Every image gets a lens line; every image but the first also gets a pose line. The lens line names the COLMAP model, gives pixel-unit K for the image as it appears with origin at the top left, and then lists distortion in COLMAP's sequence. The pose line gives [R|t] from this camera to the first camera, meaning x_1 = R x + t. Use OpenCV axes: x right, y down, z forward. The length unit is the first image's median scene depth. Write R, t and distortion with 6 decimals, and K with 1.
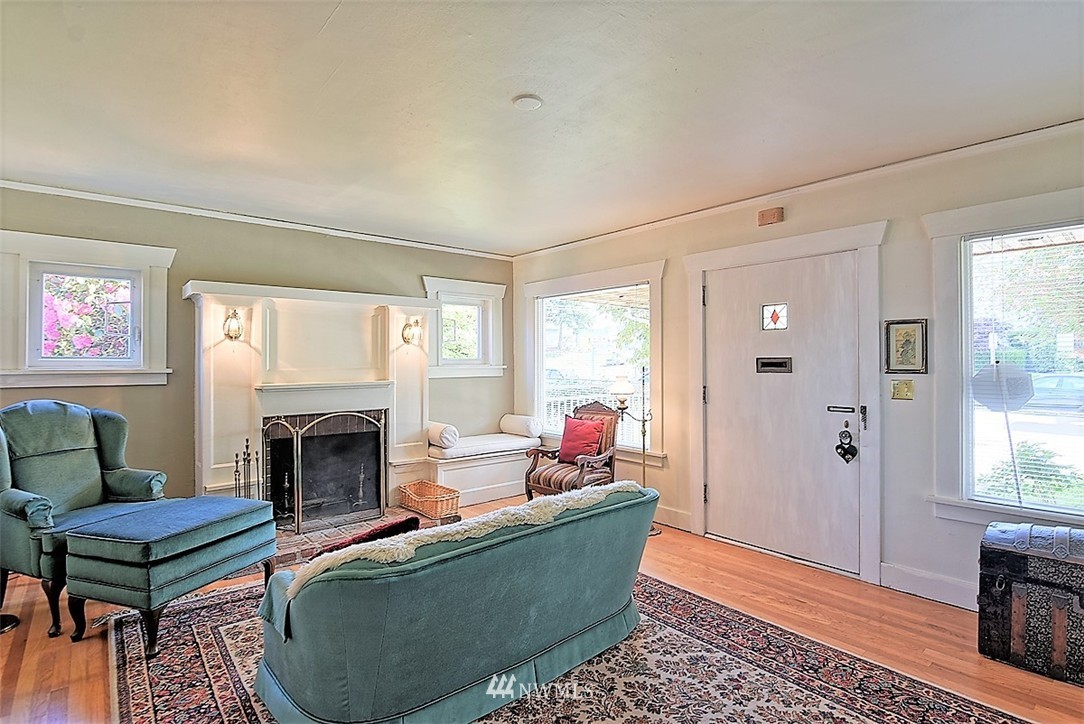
lens RADIAL K [[527.3, 0, 538.3], [0, 527.3, 358.5], [0, 0, 1]] dist [-0.006149, -0.010474]
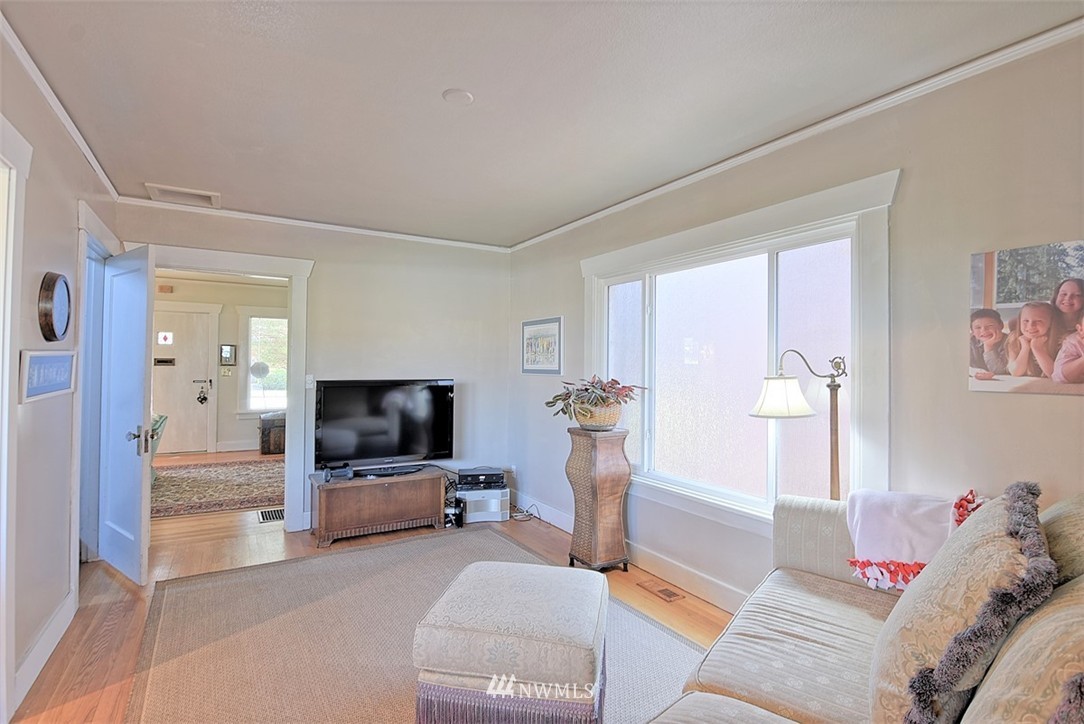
lens RADIAL K [[527.3, 0, 538.3], [0, 527.3, 358.5], [0, 0, 1]] dist [-0.006149, -0.010474]
pose [[0.163848, 0.018870, 0.986305, -1.189286], [-0.017905, 0.999709, -0.016152, 0.005538], [-0.986323, -0.015013, 0.164138, -0.686797]]
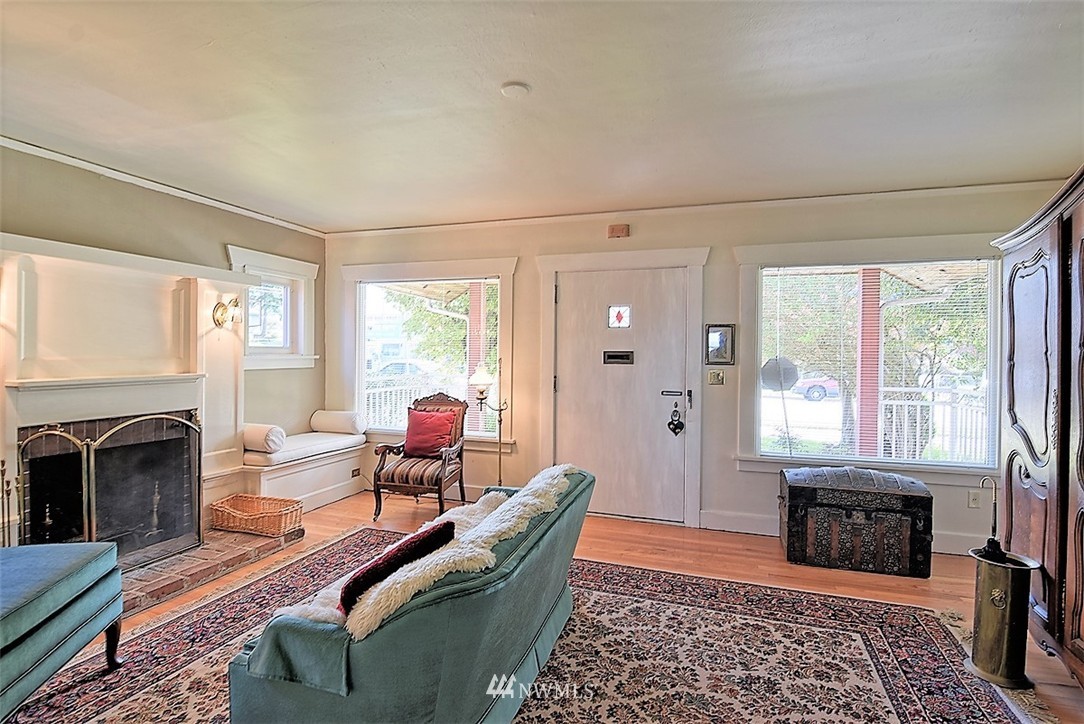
lens RADIAL K [[527.3, 0, 538.3], [0, 527.3, 358.5], [0, 0, 1]] dist [-0.006149, -0.010474]
pose [[0.859369, 0.006717, 0.511312, -0.279512], [-0.015193, 0.999808, 0.012402, 0.002489], [-0.511131, -0.018426, 0.859305, 0.069711]]
